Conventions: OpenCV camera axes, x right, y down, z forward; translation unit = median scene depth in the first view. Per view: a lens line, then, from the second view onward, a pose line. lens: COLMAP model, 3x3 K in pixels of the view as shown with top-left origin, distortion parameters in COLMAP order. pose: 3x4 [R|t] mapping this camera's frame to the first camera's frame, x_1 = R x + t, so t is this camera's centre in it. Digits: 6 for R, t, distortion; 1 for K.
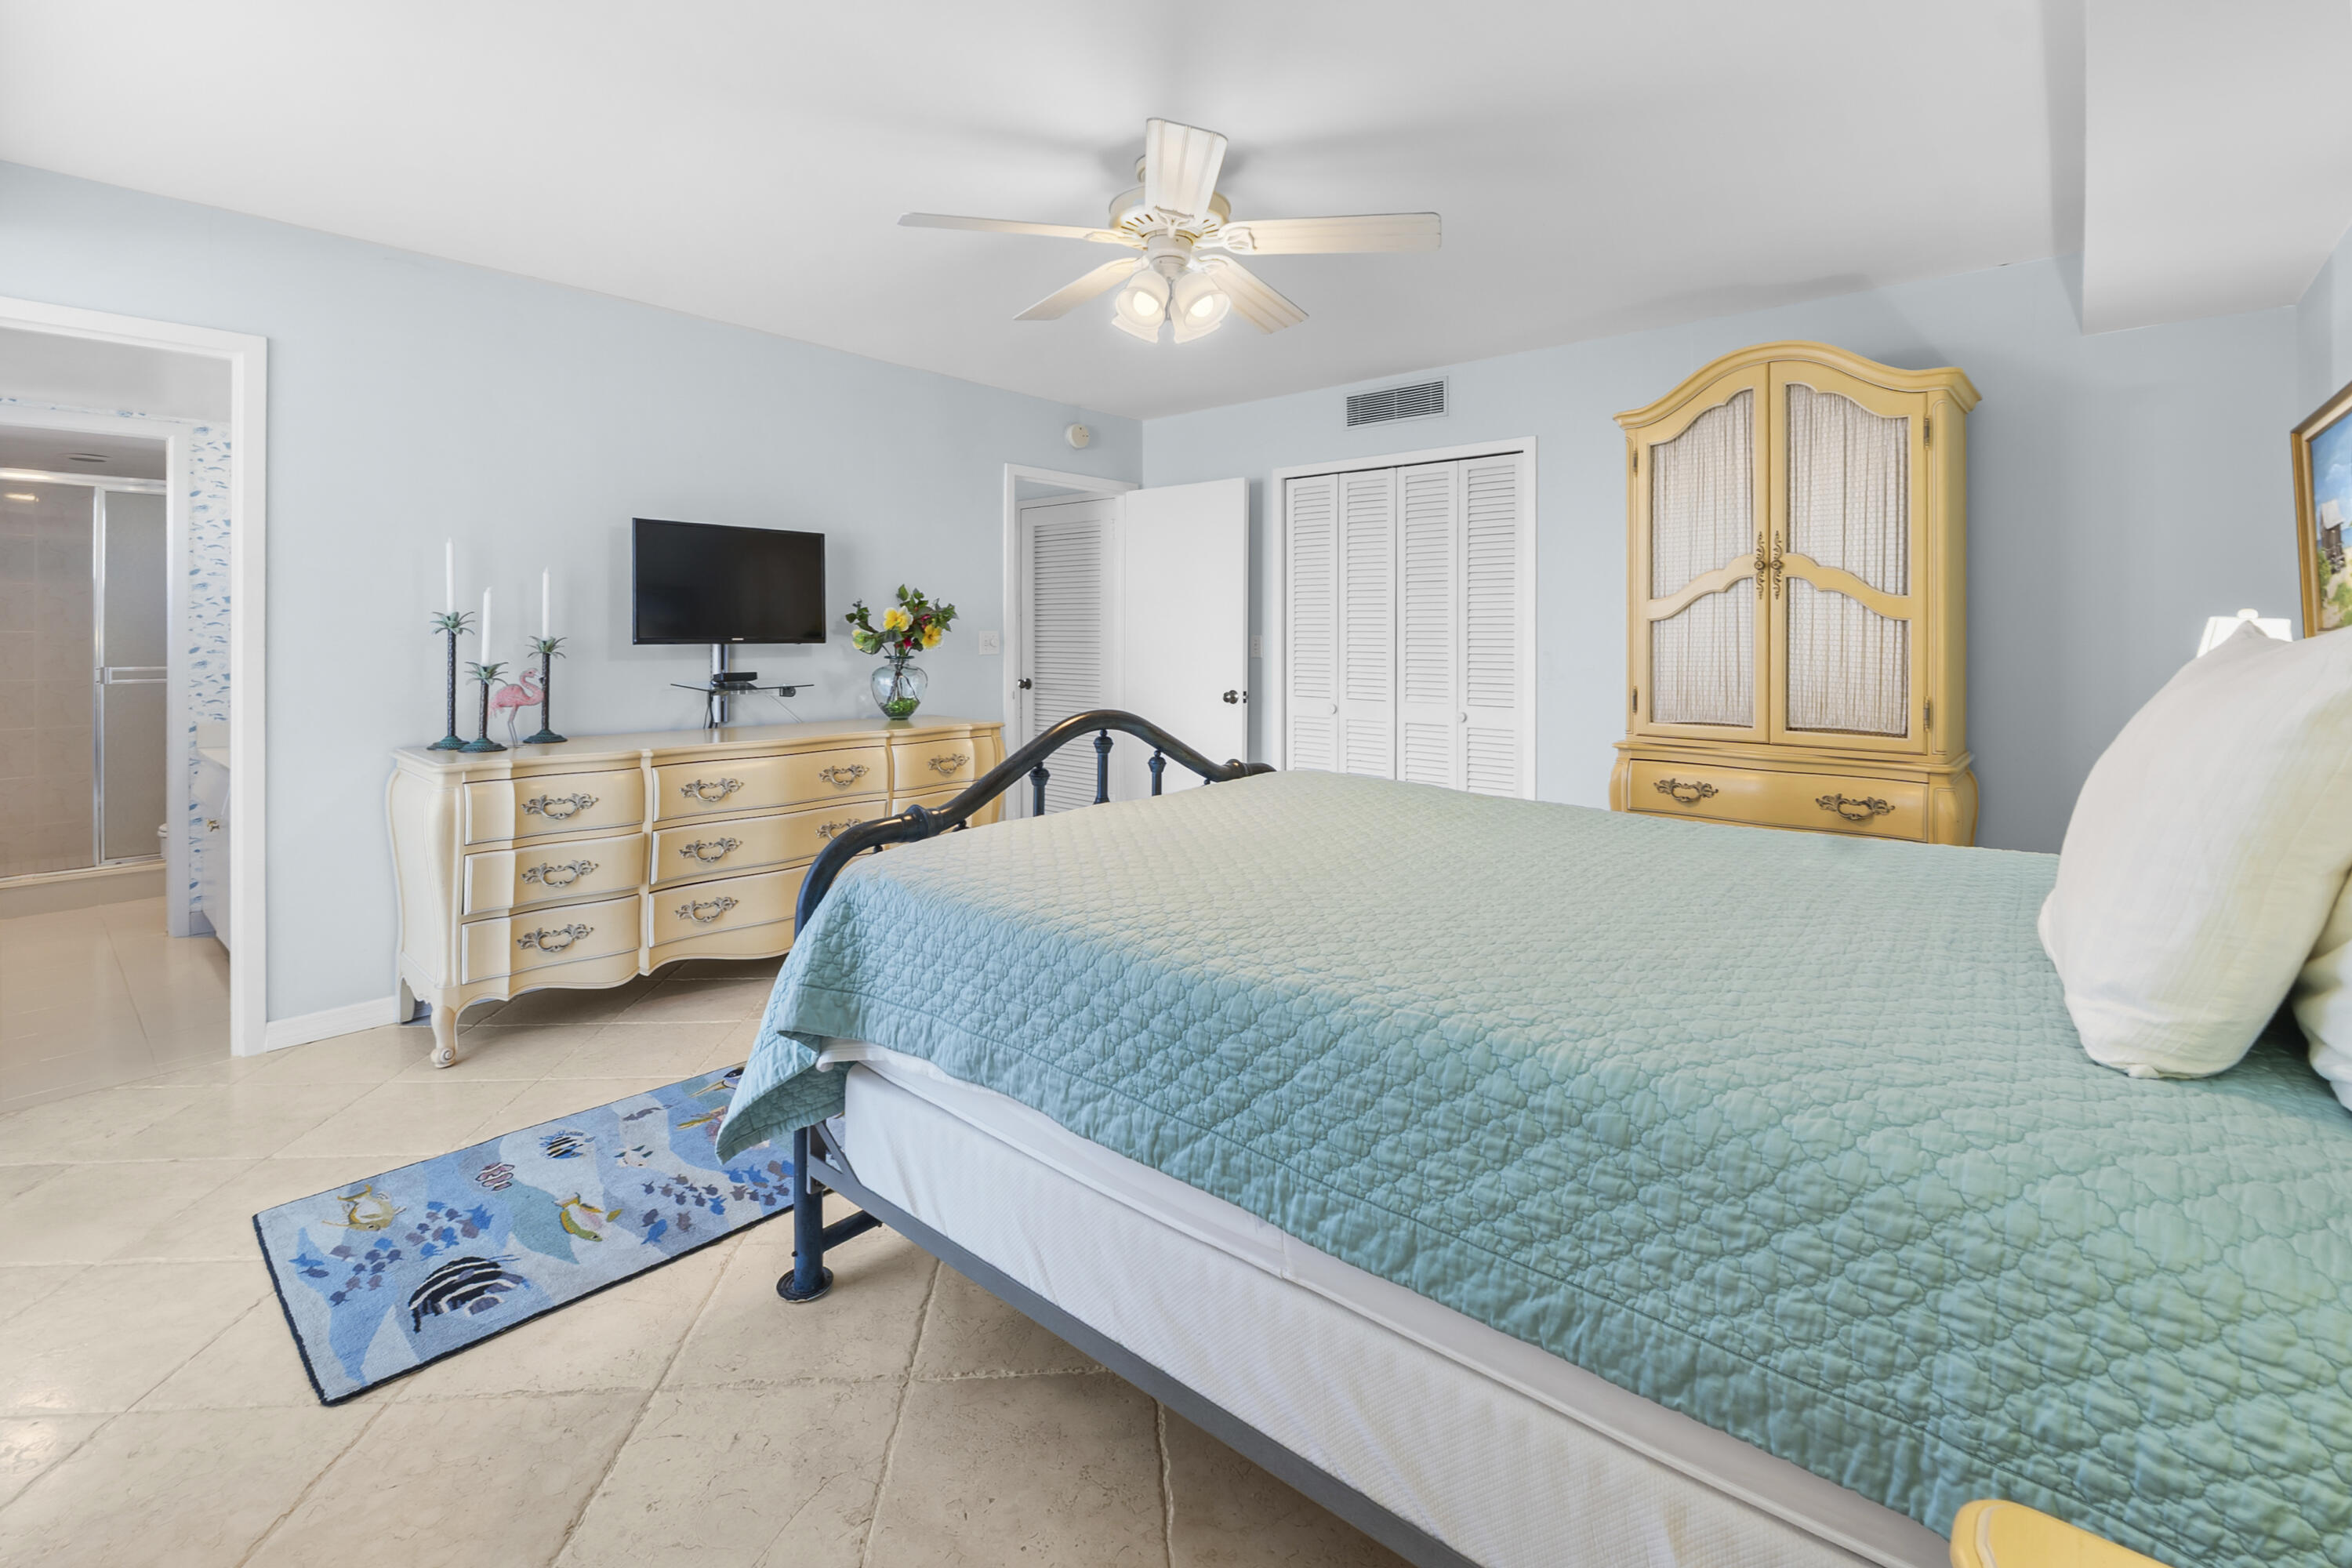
lens RADIAL K [[1048.1, 0, 1163.4], [0, 1048.1, 642.2], [0, 0, 1]] dist [-0.003049, -0.000653]
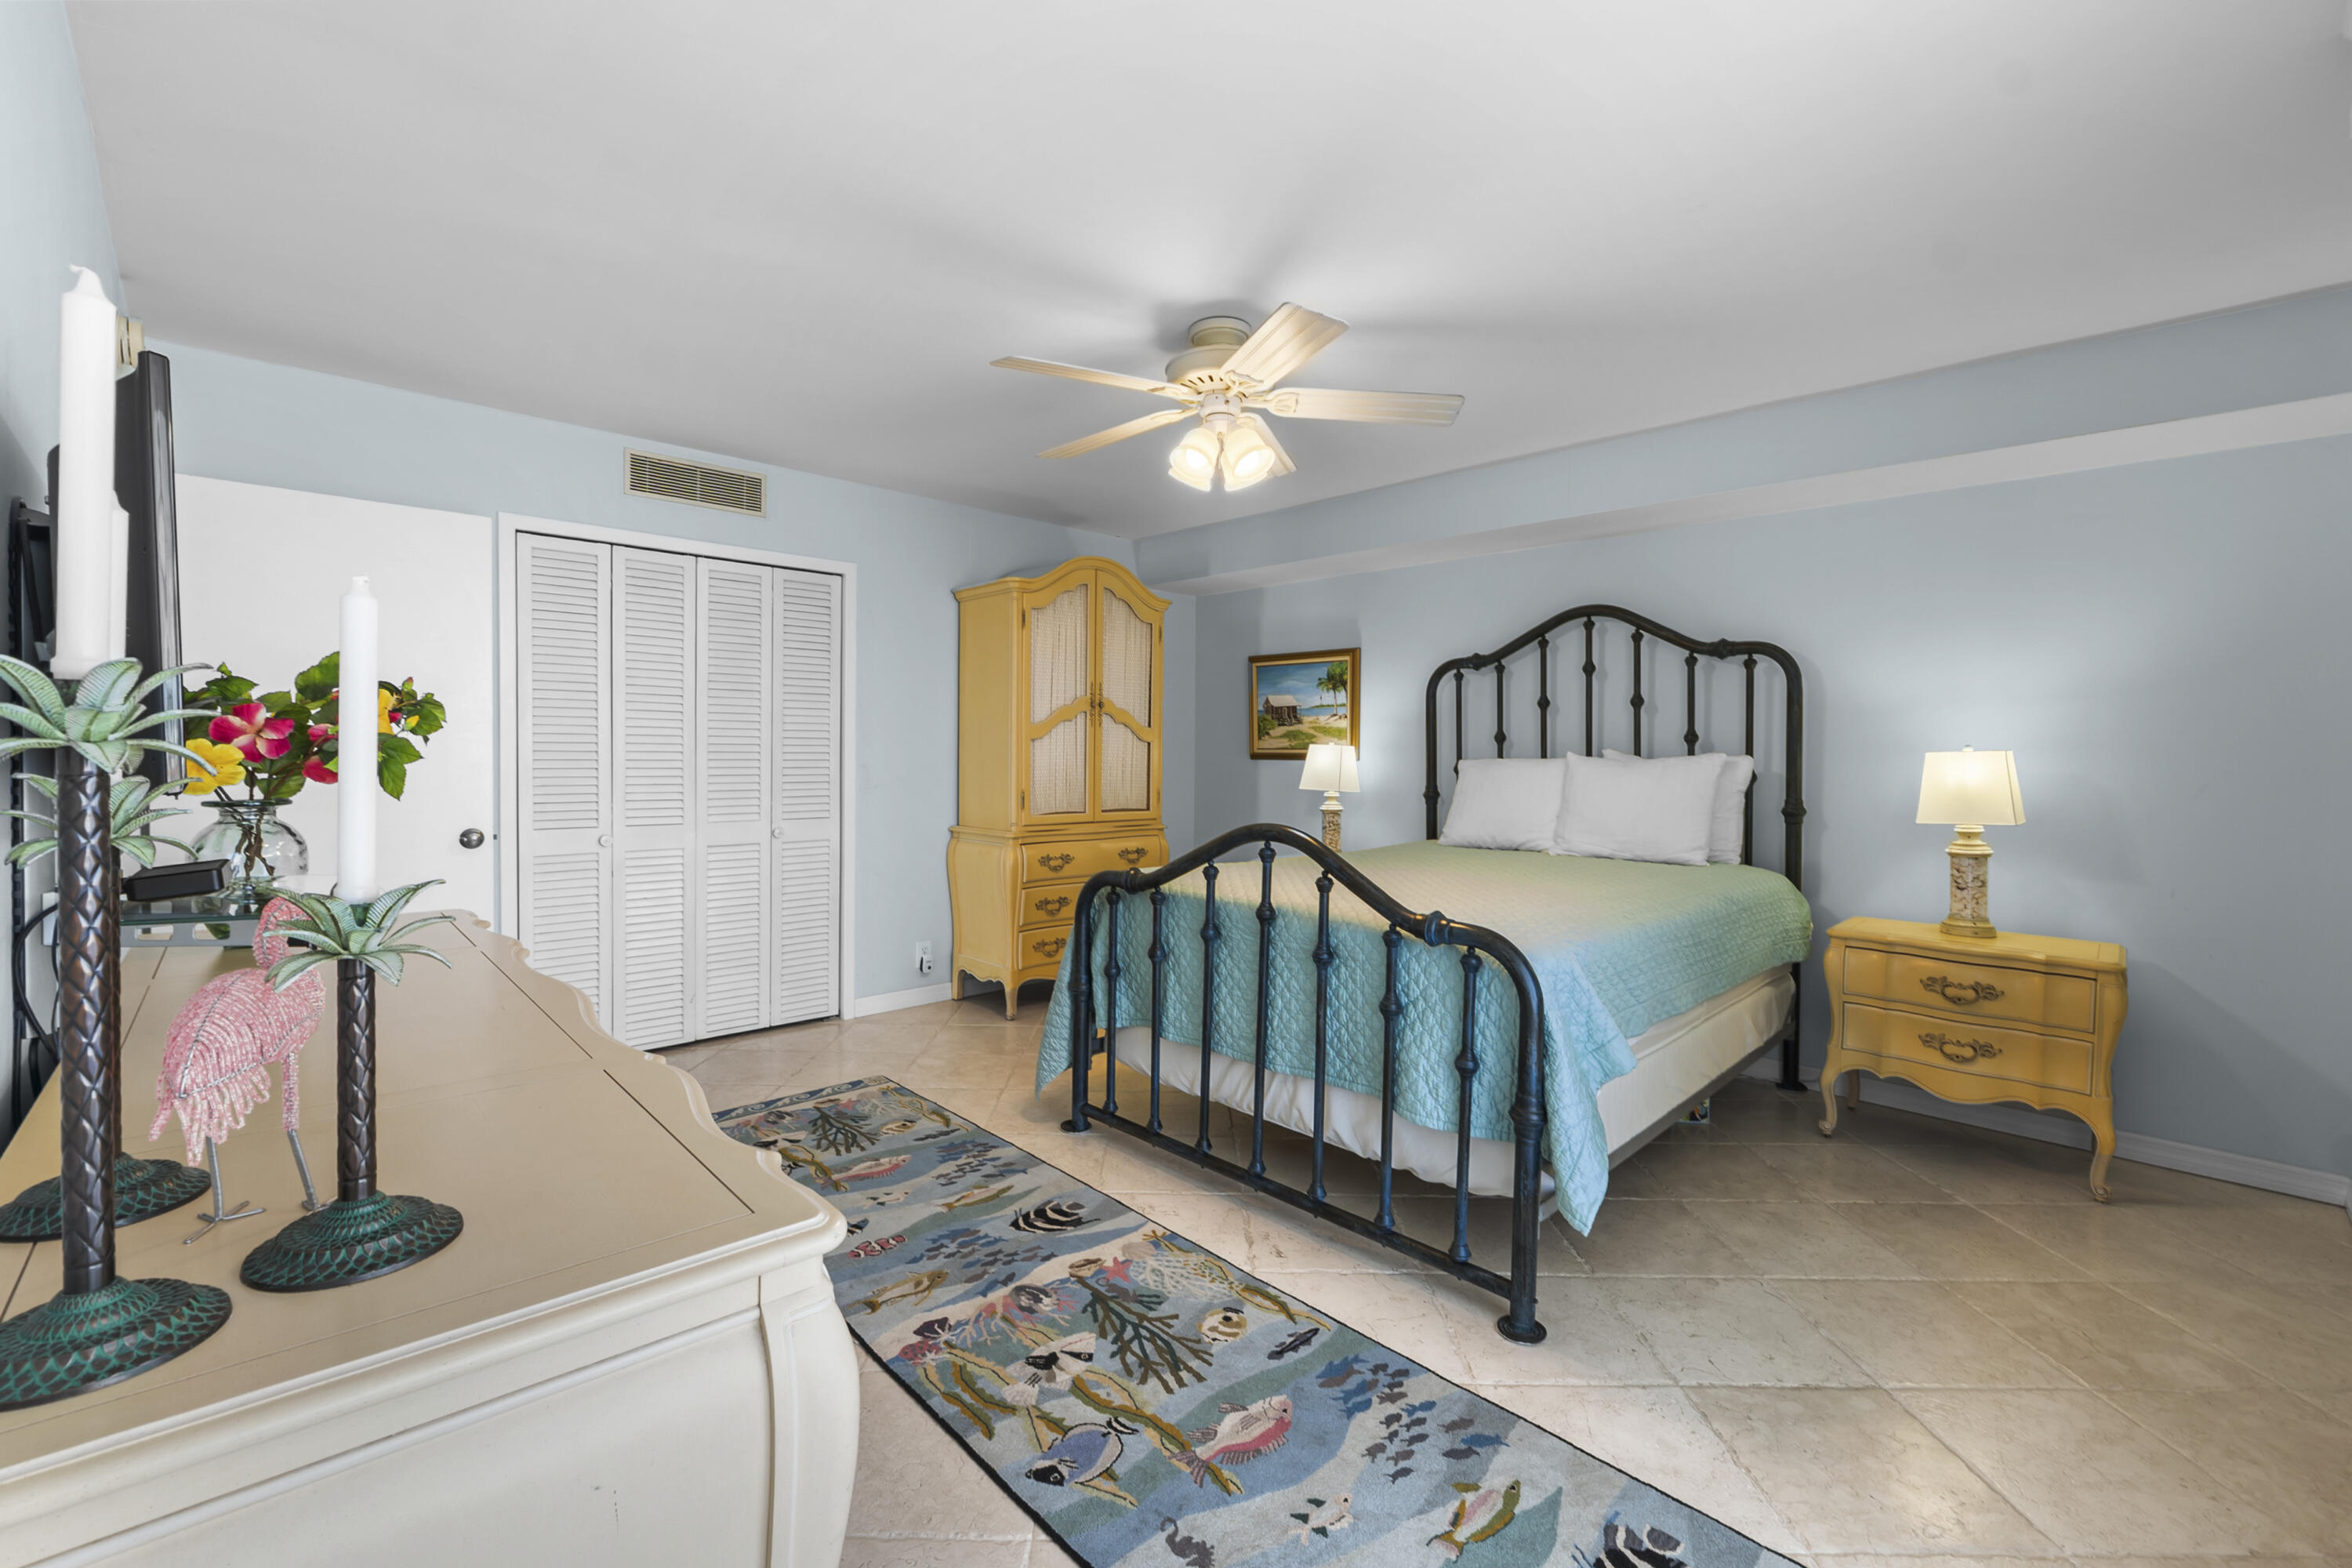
lens RADIAL K [[999.4, 0, 1176.0], [0, 999.4, 784.0], [0, 0, 1]] dist [-0.000148, -0.000096]
pose [[0.060515, -0.038812, 0.997412, -1.240379], [-0.004776, 0.999221, 0.039172, -0.023228], [-0.998156, -0.007135, 0.060283, 1.137257]]
